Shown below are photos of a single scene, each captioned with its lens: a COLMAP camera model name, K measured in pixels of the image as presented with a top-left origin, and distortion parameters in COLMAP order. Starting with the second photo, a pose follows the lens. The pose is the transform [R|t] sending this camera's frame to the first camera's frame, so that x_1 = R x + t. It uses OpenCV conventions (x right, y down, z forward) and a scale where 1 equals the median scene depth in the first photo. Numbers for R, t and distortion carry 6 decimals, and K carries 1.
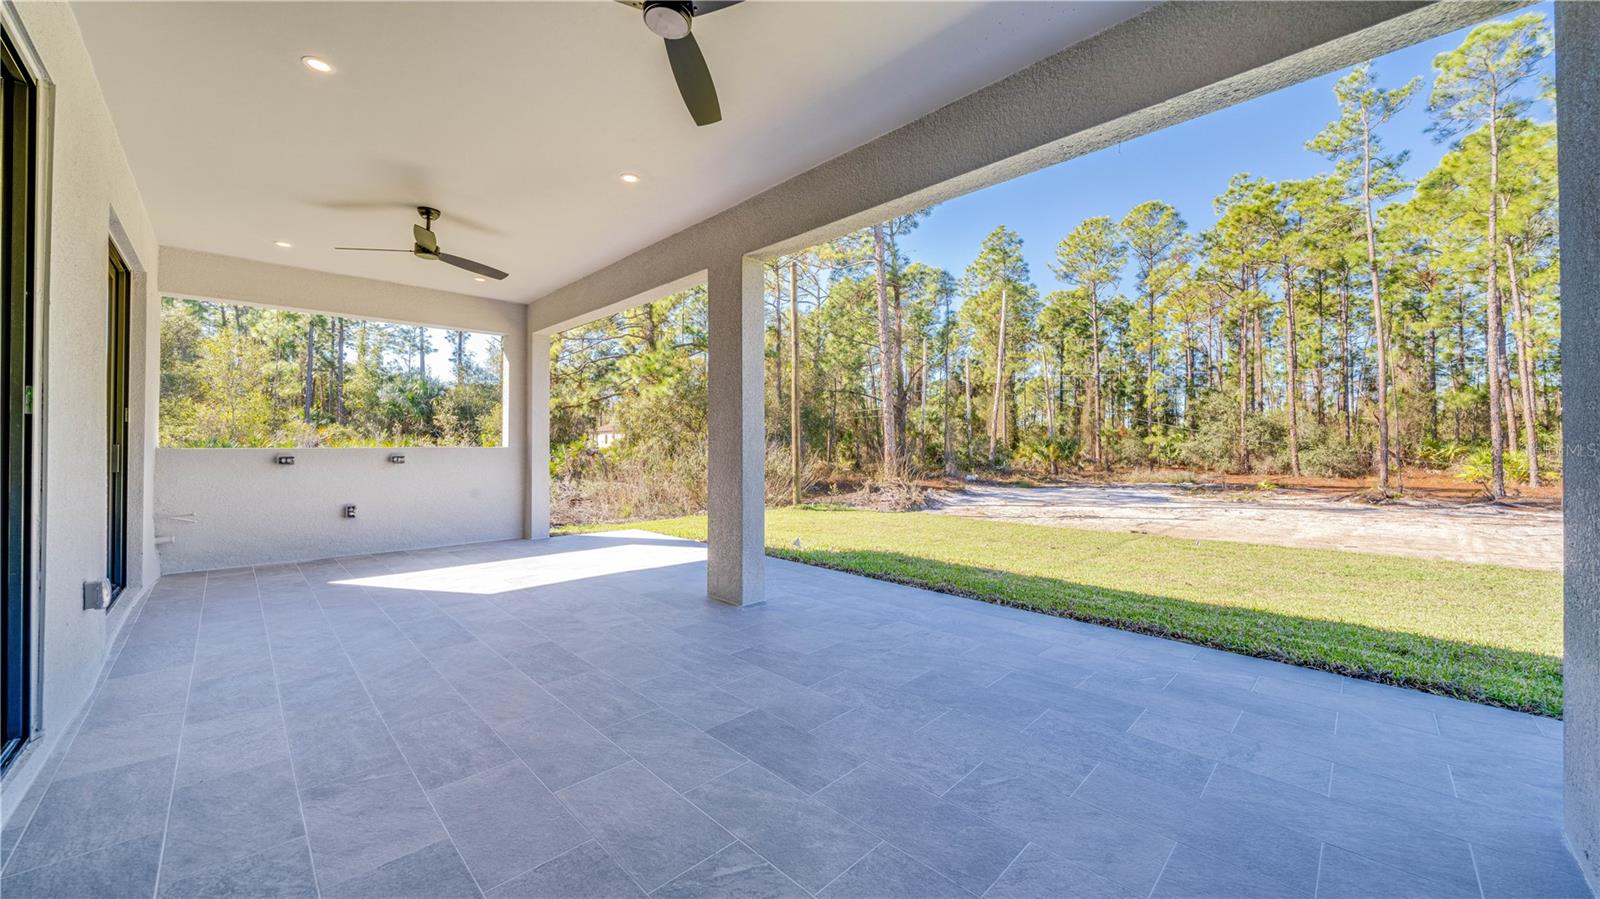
lens RADIAL K [[576.7, 0, 794.6], [0, 576.7, 439.4], [0, 0, 1]] dist [0.000288, -0.000023]
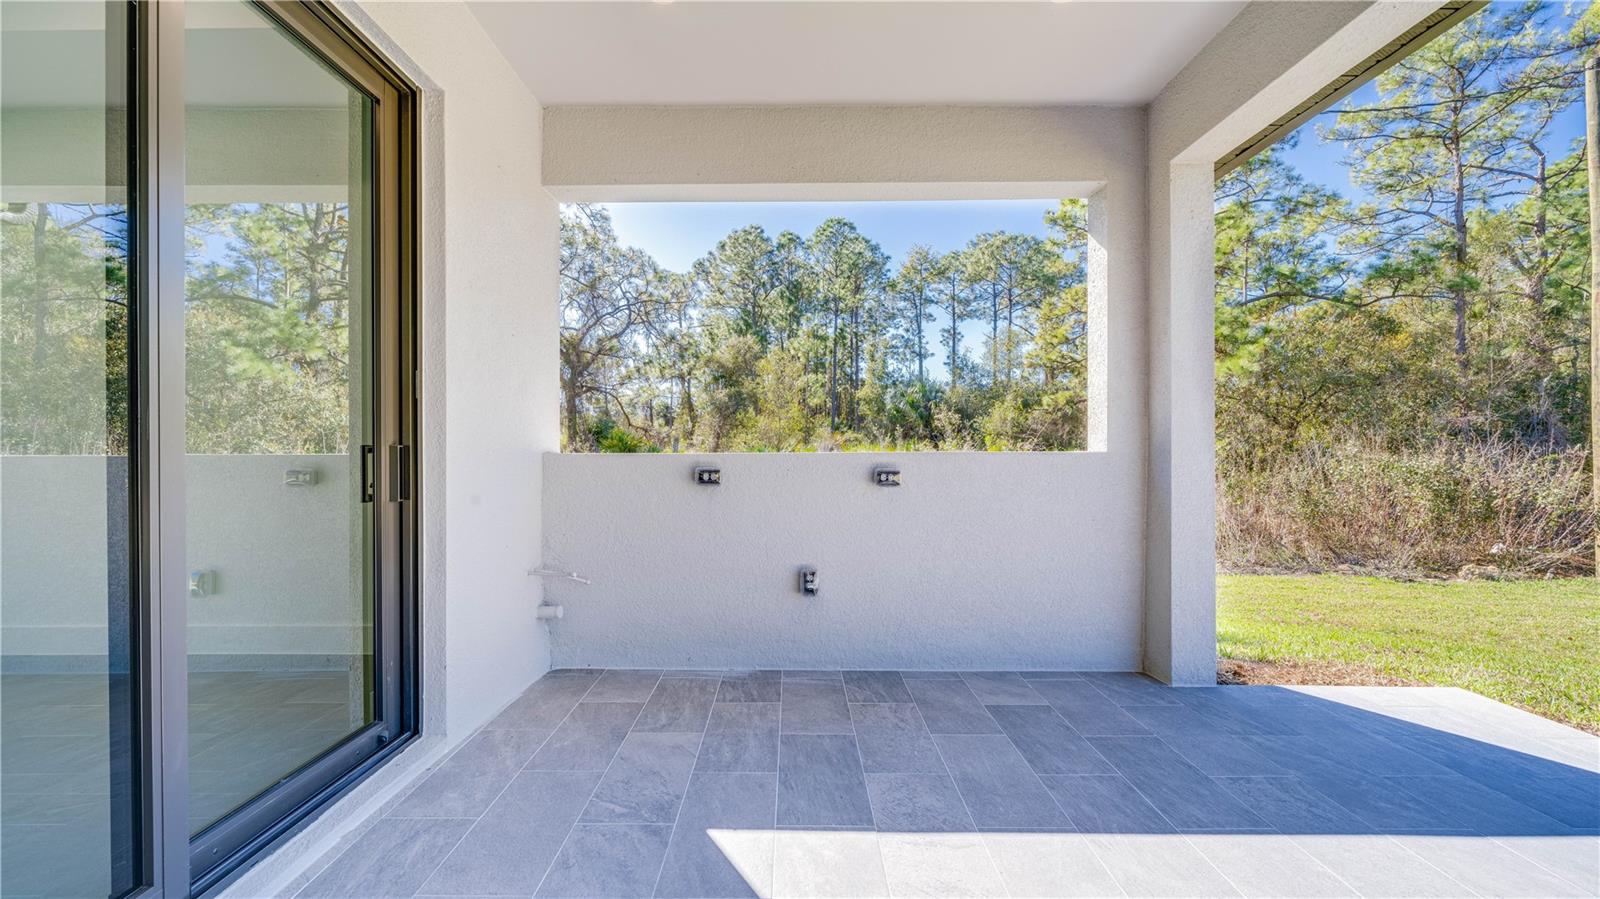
lens RADIAL K [[576.7, 0, 794.6], [0, 576.7, 439.4], [0, 0, 1]] dist [0.000288, -0.000023]
pose [[0.704928, -0.016068, -0.709097, -0.119797], [0.009455, 0.999867, -0.013257, 0.002631], [0.709216, 0.002641, 0.704986, 0.181176]]
